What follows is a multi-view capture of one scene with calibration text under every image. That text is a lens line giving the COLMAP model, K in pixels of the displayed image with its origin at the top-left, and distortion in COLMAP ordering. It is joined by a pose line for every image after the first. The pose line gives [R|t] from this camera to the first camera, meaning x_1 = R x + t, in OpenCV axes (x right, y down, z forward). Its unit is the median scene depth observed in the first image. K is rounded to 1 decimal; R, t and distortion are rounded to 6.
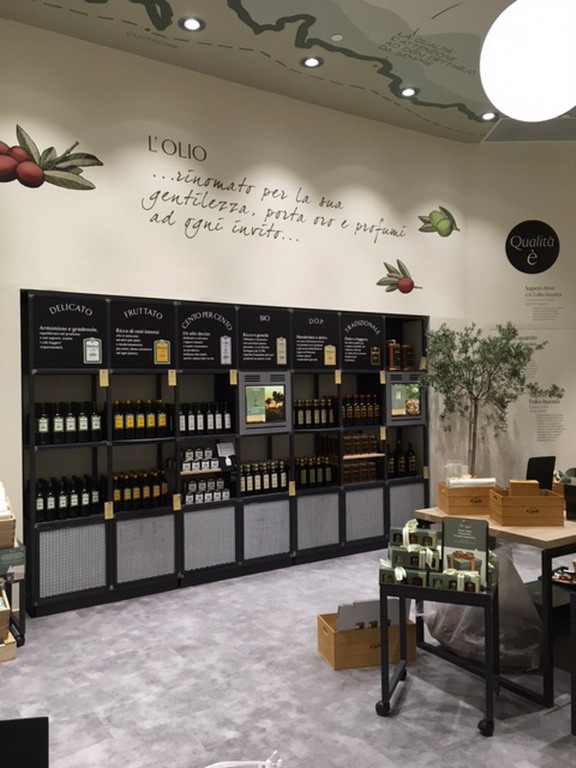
lens RADIAL K [[661.9, 0, 288.0], [0, 661.9, 384.0], [0, 0, 1]] dist [0.071314, -0.008221]
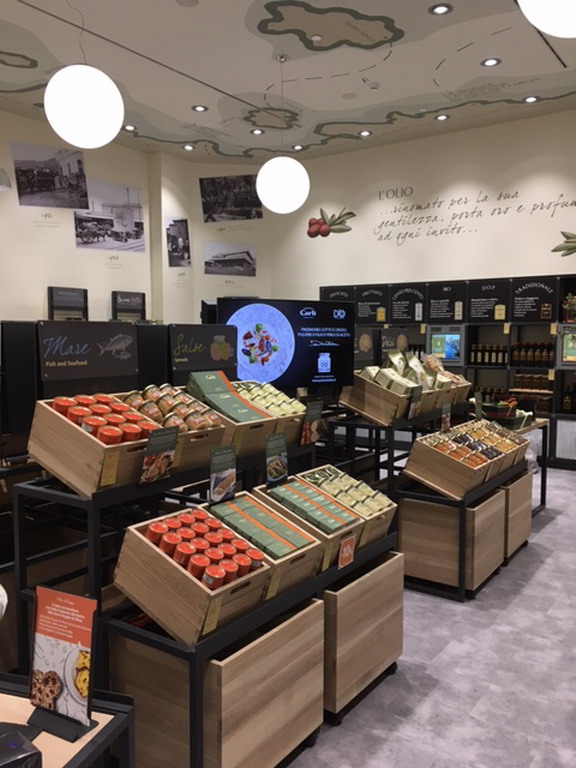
lens RADIAL K [[661.9, 0, 288.0], [0, 661.9, 384.0], [0, 0, 1]] dist [0.071314, -0.008221]
pose [[0.363655, 0.079922, -0.928099, 1.240503], [-0.009604, 0.996581, 0.082056, -0.005492], [0.931484, -0.020927, 0.363179, 0.113848]]
